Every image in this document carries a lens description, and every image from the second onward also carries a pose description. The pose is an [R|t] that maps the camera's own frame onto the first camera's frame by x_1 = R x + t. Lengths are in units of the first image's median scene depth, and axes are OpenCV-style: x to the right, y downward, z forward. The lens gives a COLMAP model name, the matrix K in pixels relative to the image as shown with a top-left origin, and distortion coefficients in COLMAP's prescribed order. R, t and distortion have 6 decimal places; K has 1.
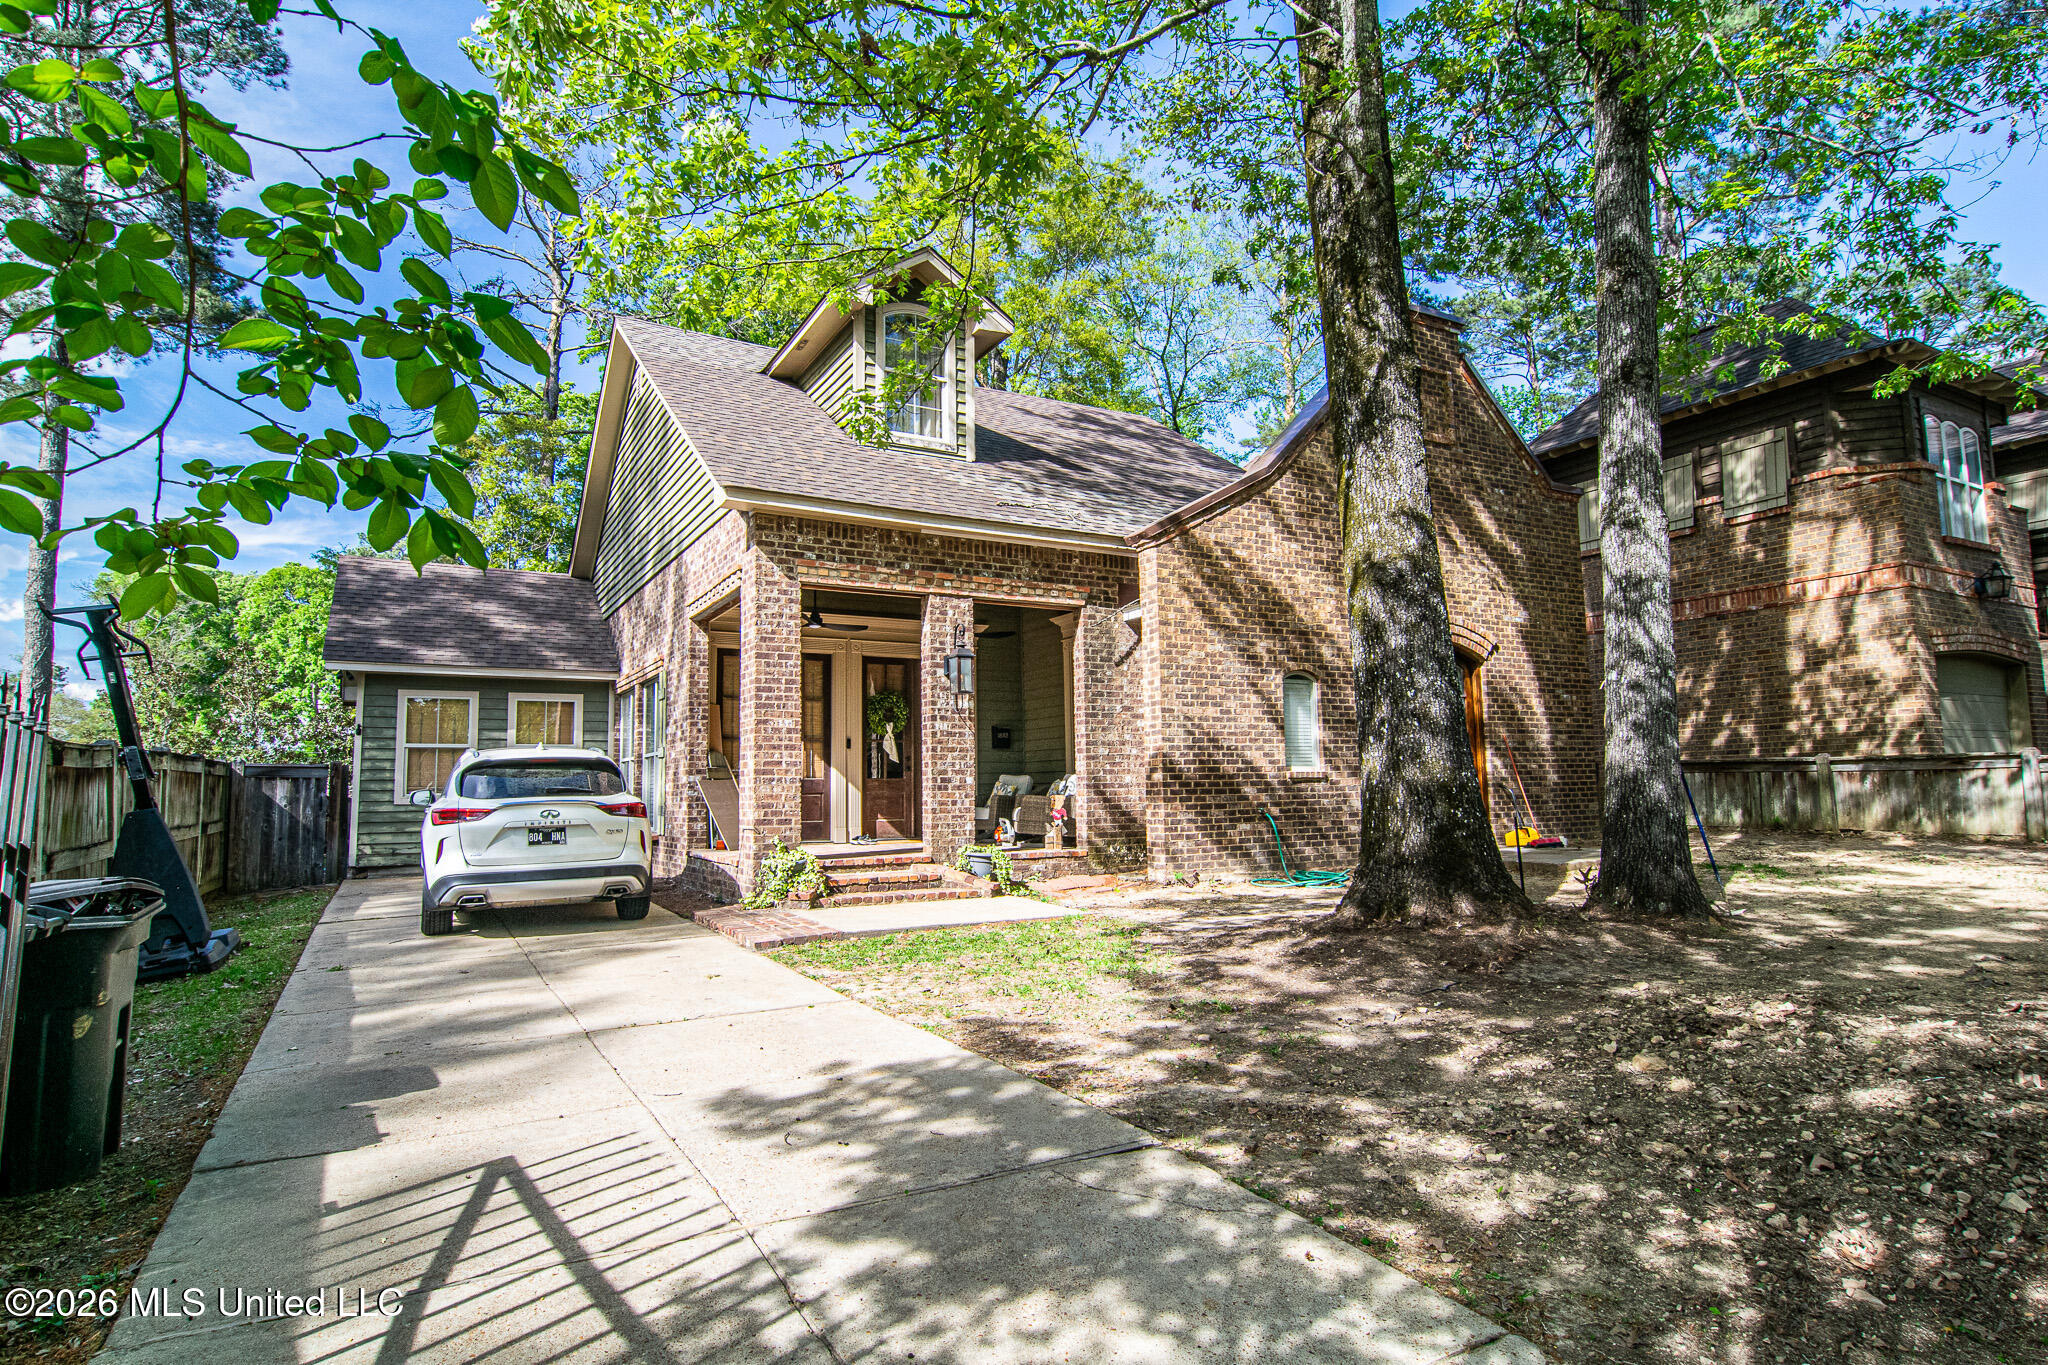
lens RADIAL K [[1109.4, 0, 1018.1], [0, 1109.4, 689.7], [0, 0, 1]] dist [-0.003620, -0.012699]
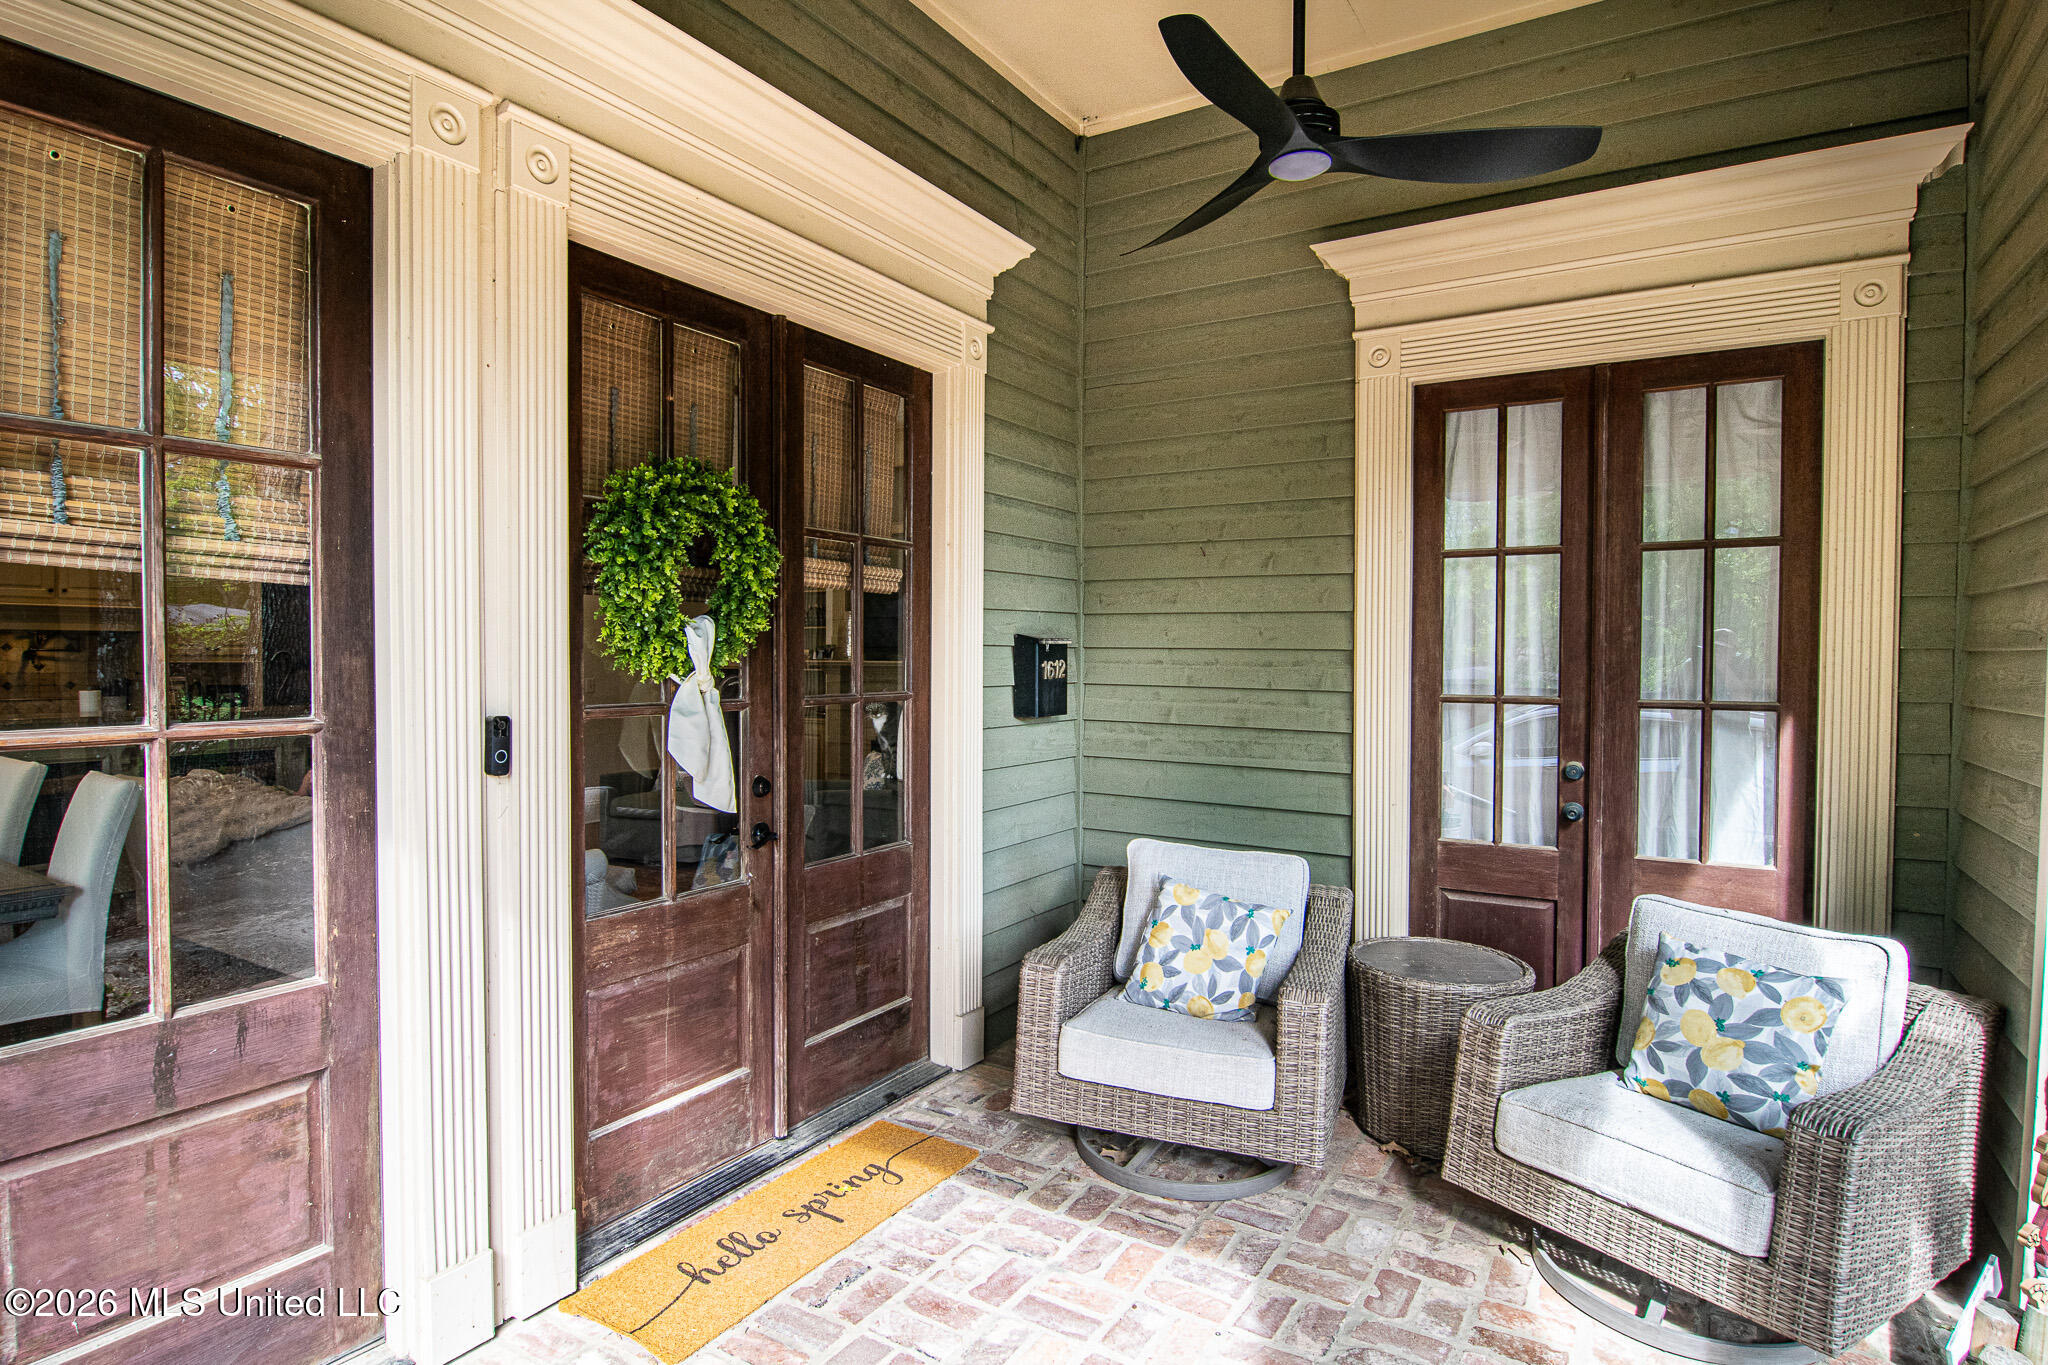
lens RADIAL K [[1095.1, 0, 1018.5], [0, 1095.1, 684.9], [0, 0, 1]] dist [-0.006376, -0.012151]
pose [[0.878149, 0.004848, 0.478362, -0.198182], [-0.065622, 0.991717, 0.110414, 0.020370], [-0.473865, -0.128351, 0.871194, 1.003269]]
